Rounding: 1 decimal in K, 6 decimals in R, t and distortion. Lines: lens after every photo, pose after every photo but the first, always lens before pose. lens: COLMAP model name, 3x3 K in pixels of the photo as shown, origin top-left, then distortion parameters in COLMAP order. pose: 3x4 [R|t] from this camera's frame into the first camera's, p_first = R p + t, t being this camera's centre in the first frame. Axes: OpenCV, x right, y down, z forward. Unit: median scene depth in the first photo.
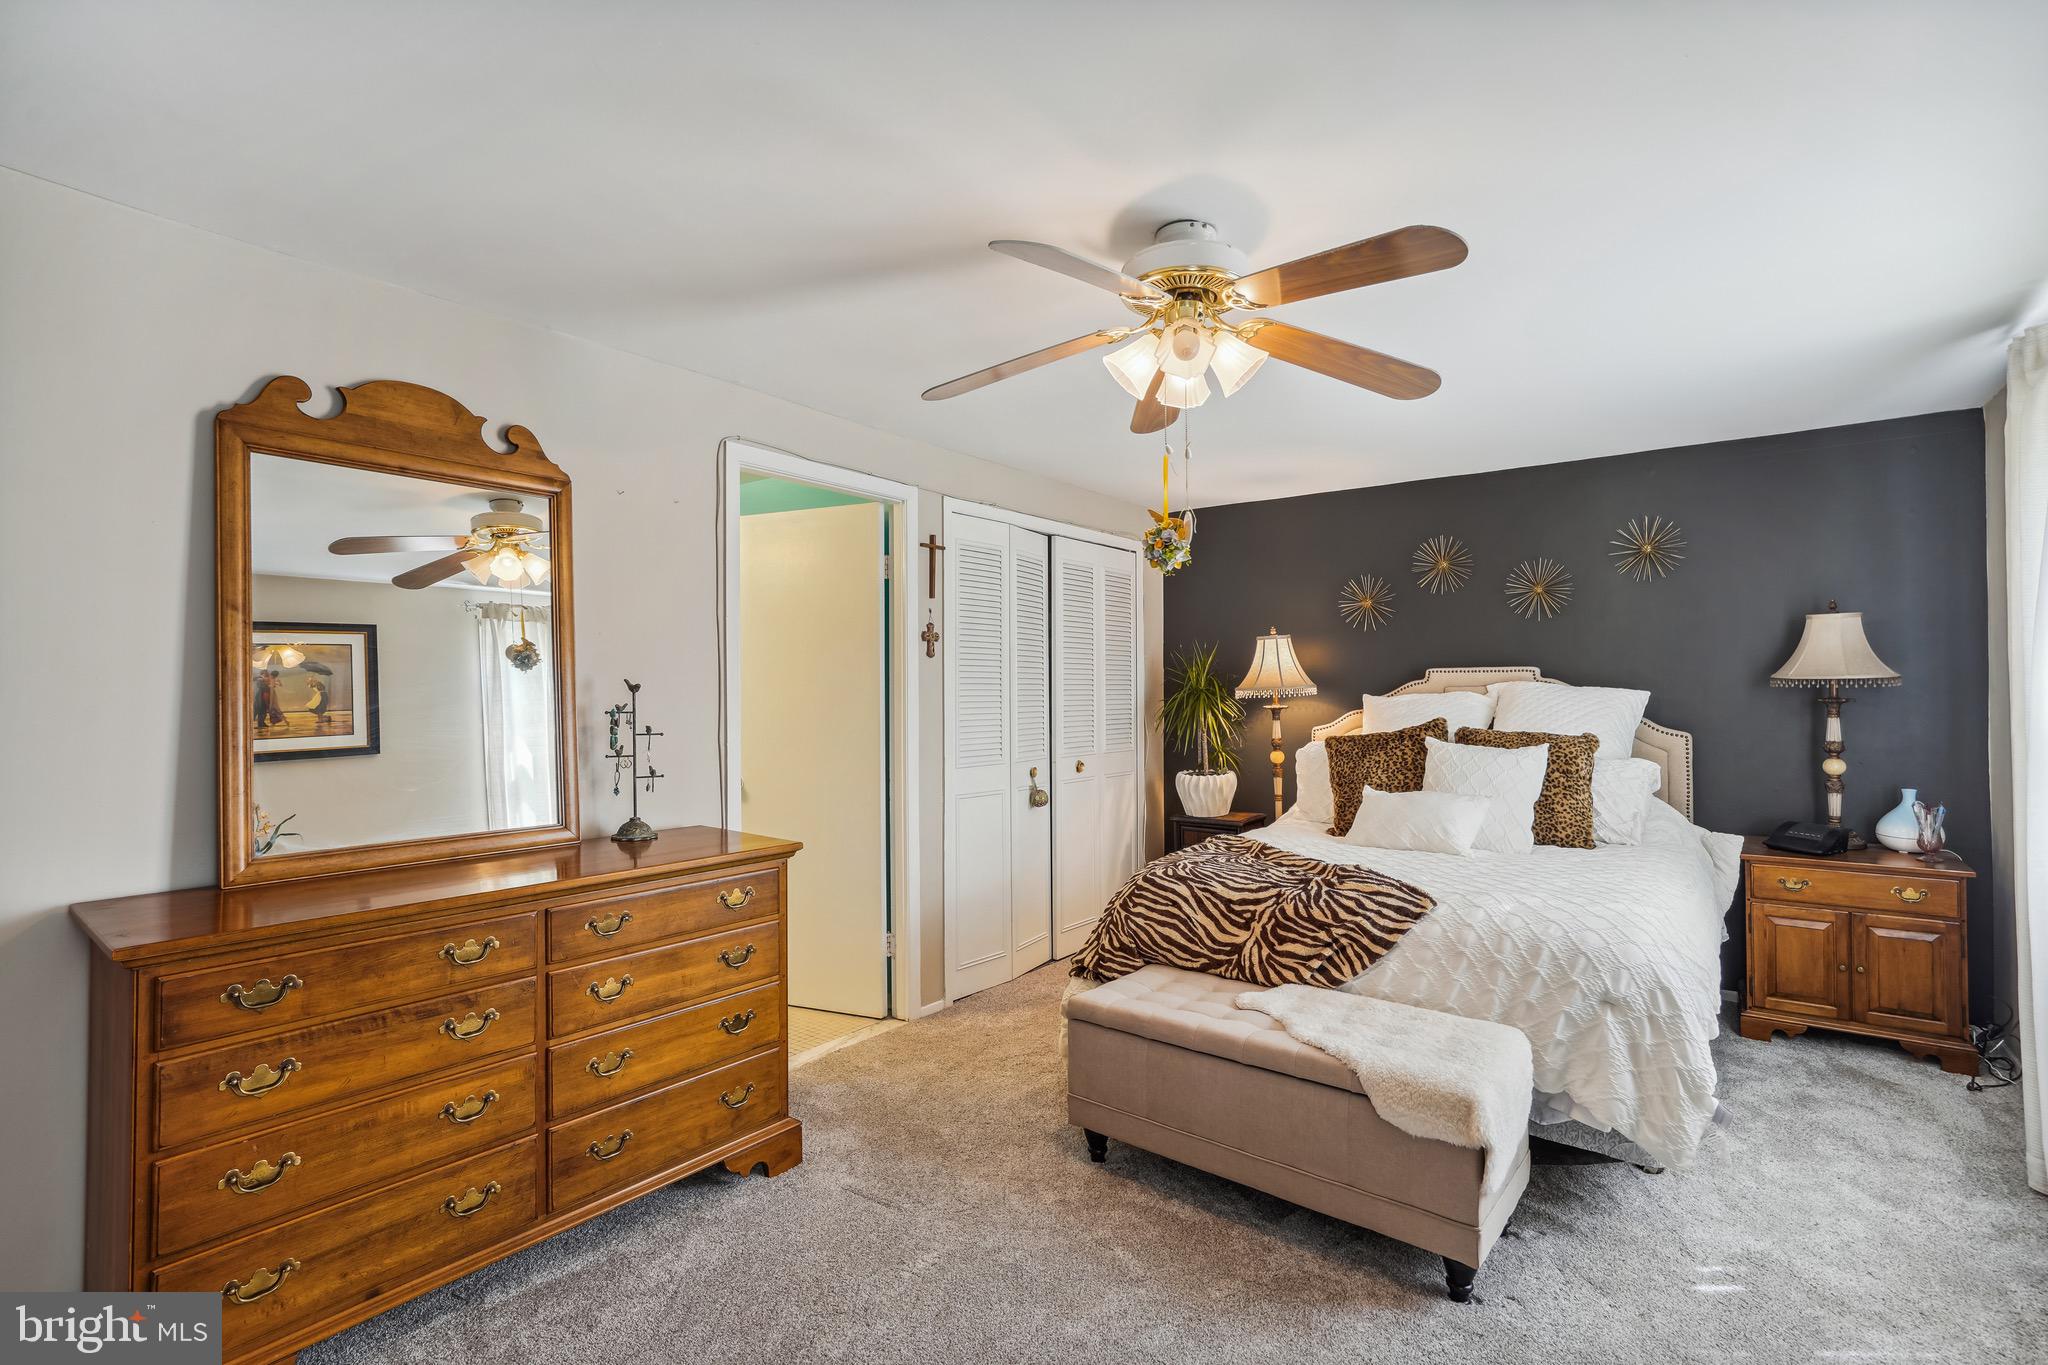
lens RADIAL K [[961.0, 0, 1023.6], [0, 961.0, 704.9], [0, 0, 1]] dist [-0.001204, -0.000111]
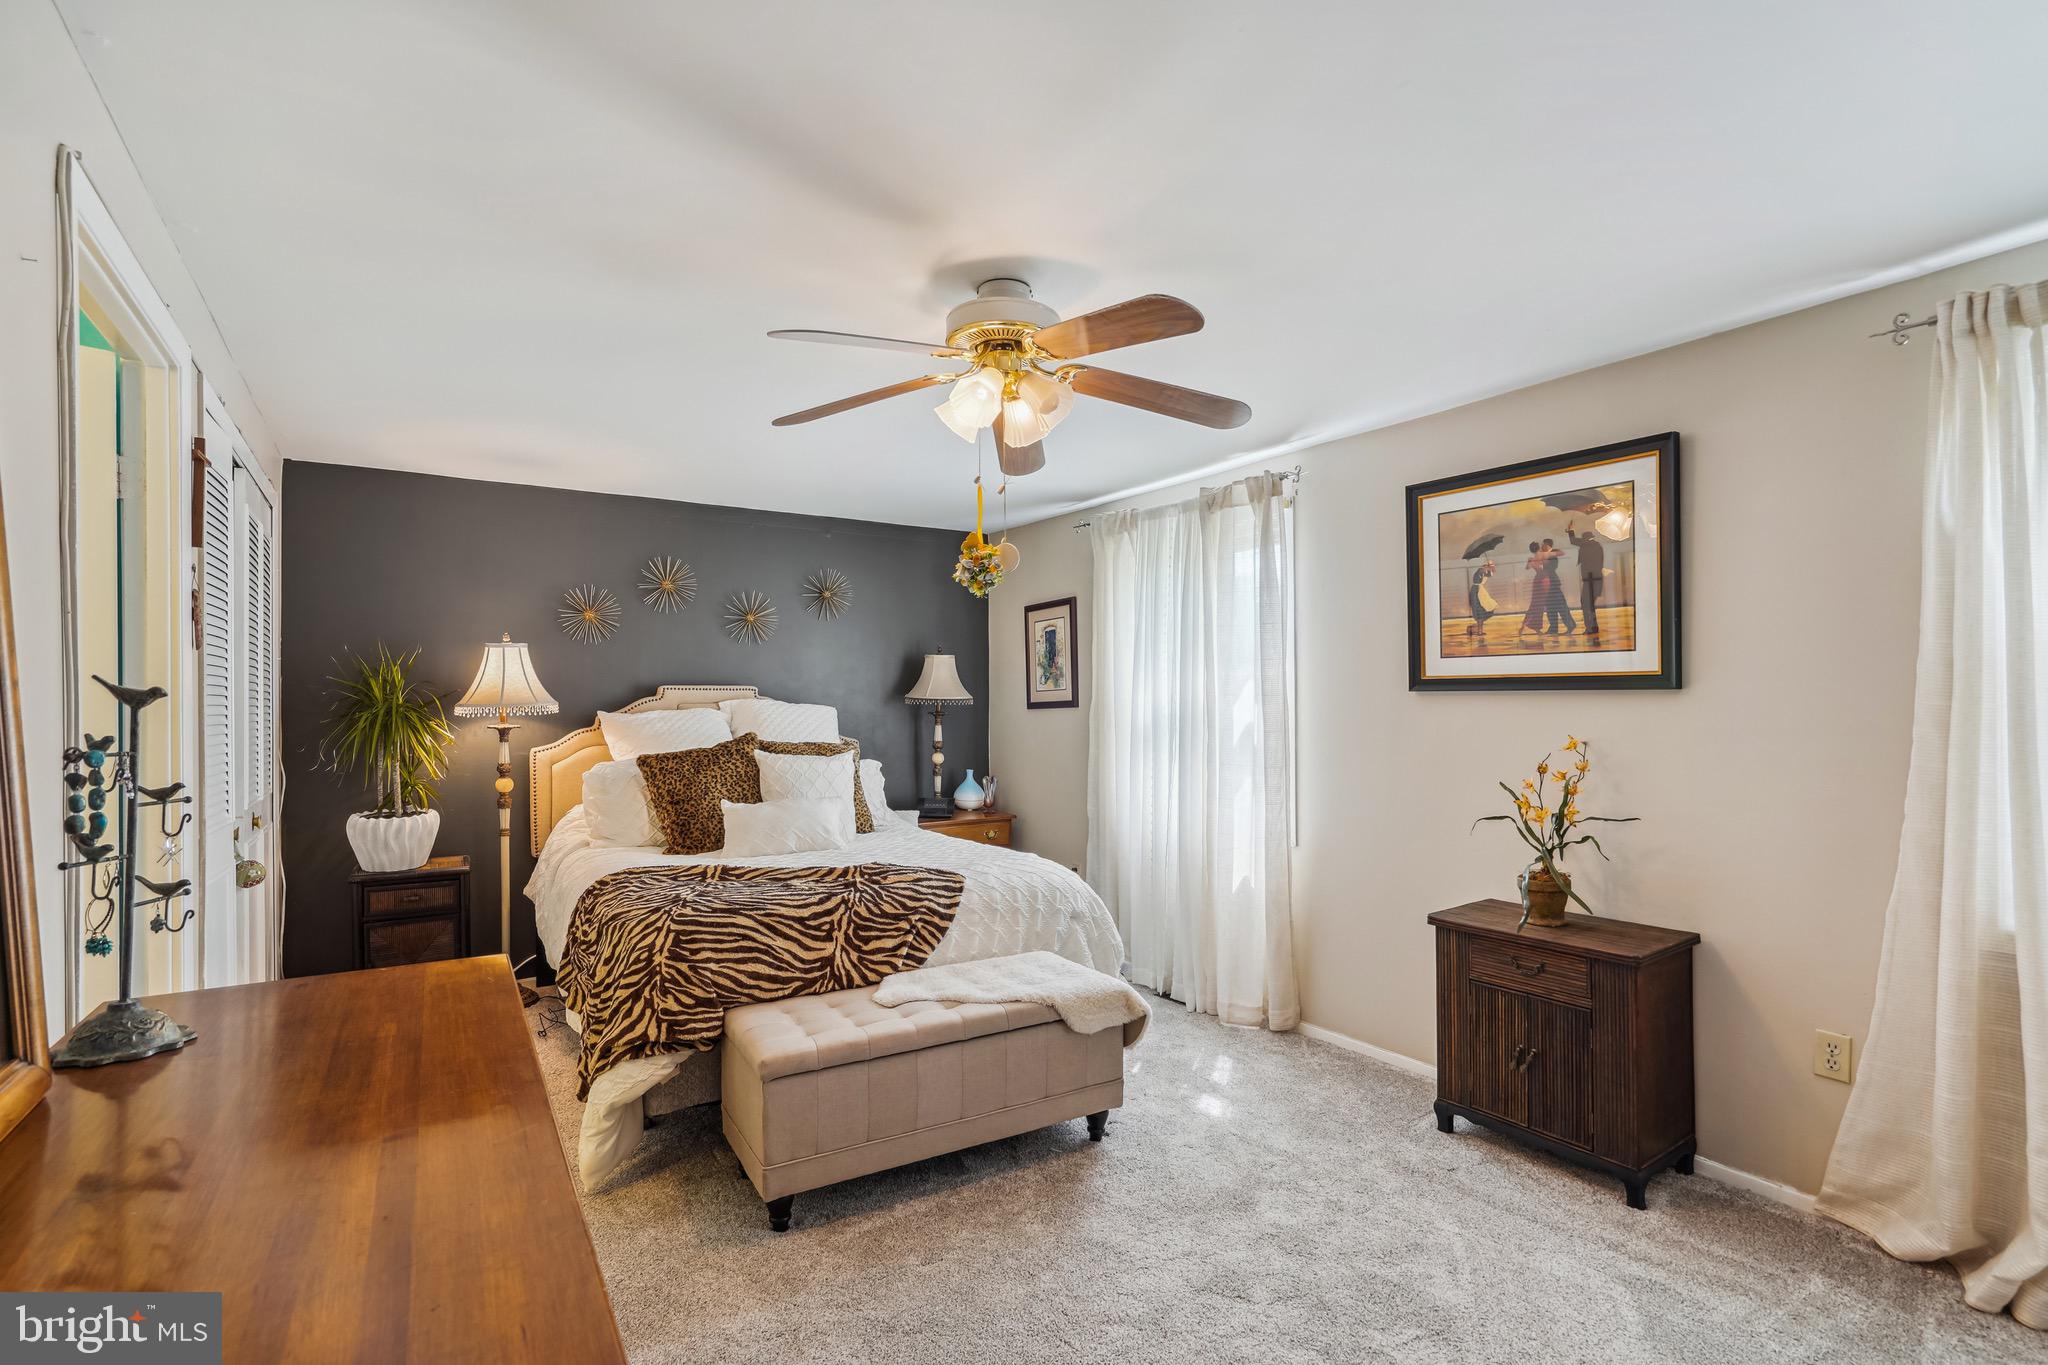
lens RADIAL K [[966.8, 0, 1034.7], [0, 966.8, 717.1], [0, 0, 1]] dist [-0.028650, 0.024916]
pose [[0.331944, -0.008604, 0.943260, -0.659041], [0.014737, 0.999884, 0.003935, -0.004130], [-0.943184, 0.012595, 0.332032, 0.452748]]
